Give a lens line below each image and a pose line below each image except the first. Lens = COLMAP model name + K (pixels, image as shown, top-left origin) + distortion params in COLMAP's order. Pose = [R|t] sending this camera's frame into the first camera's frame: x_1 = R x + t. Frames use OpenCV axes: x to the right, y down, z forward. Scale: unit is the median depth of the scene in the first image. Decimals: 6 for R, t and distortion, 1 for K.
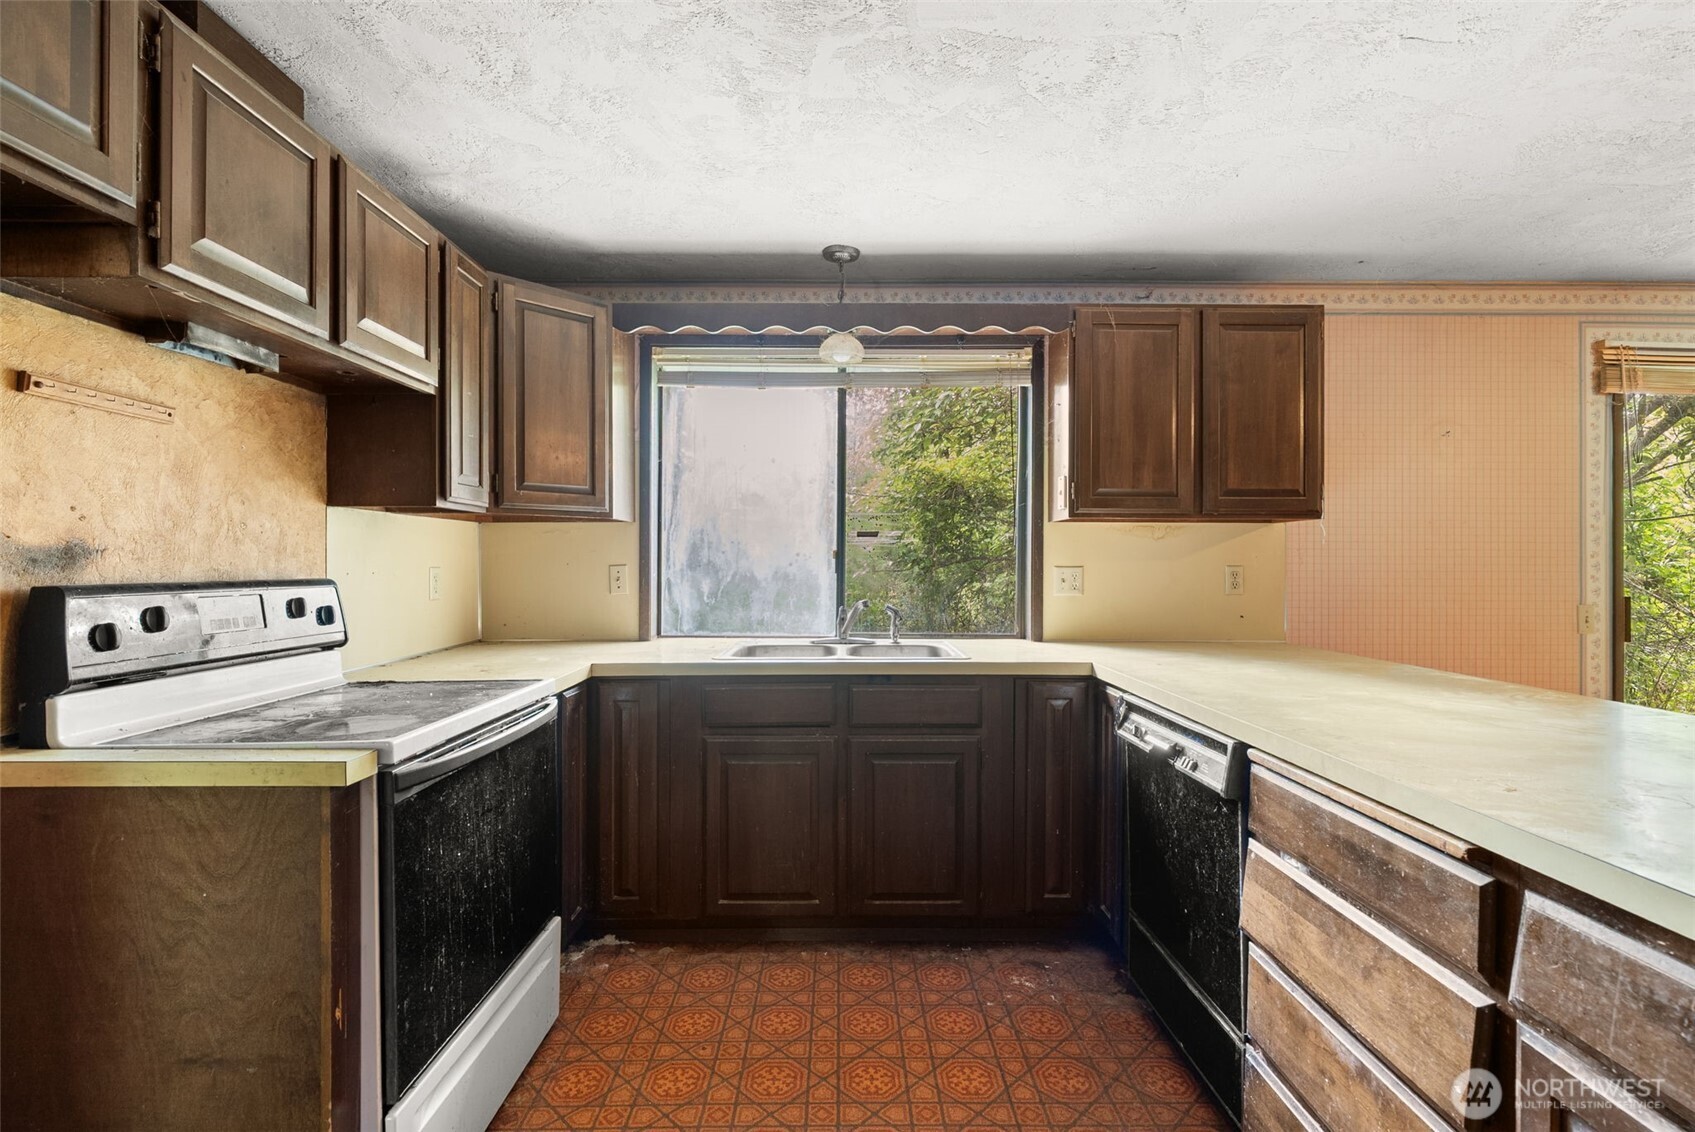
lens RADIAL K [[792.1, 0, 847.2], [0, 792.1, 560.9], [0, 0, 1]] dist [-0.001976, 0.002286]
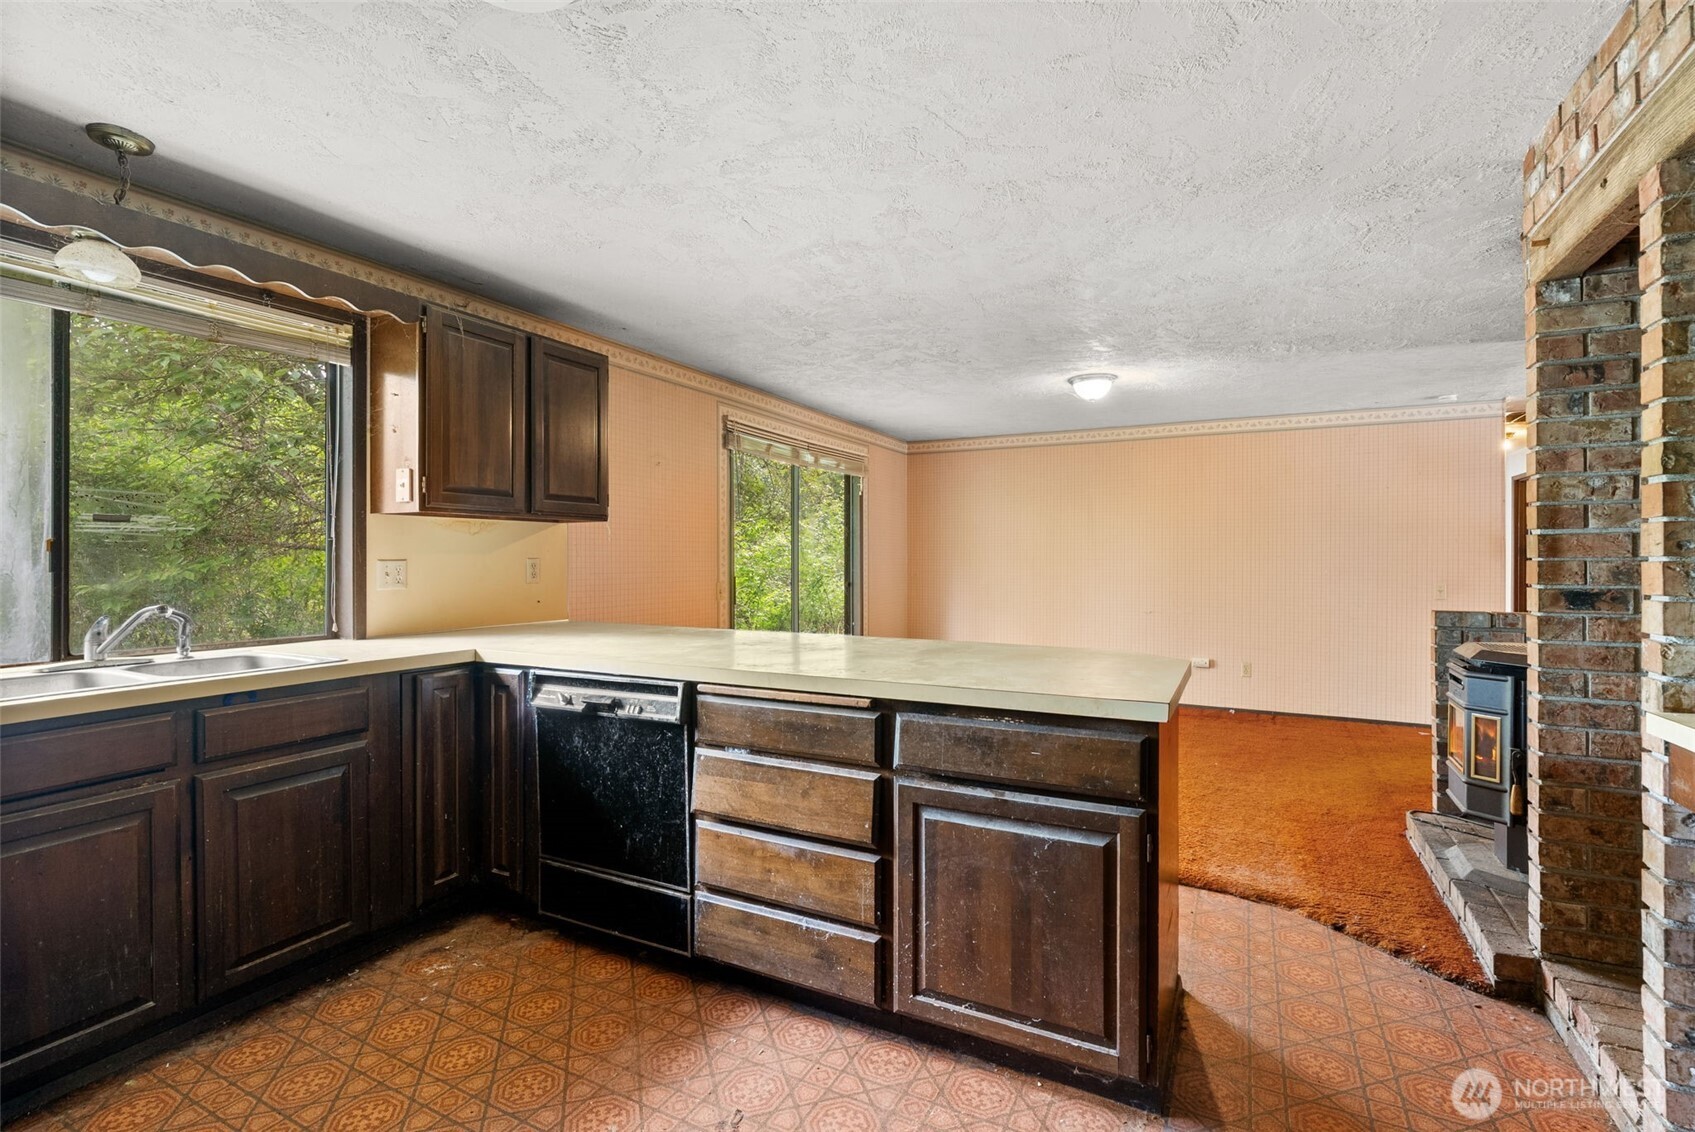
lens RADIAL K [[792.1, 0, 839.9], [0, 792.1, 560.2], [0, 0, 1]] dist [-0.001976, 0.002286]
pose [[0.466699, -0.007213, 0.884387, -0.396464], [0.000899, 0.999970, 0.007681, 0.000610], [-0.884416, -0.002790, 0.466691, 0.064472]]
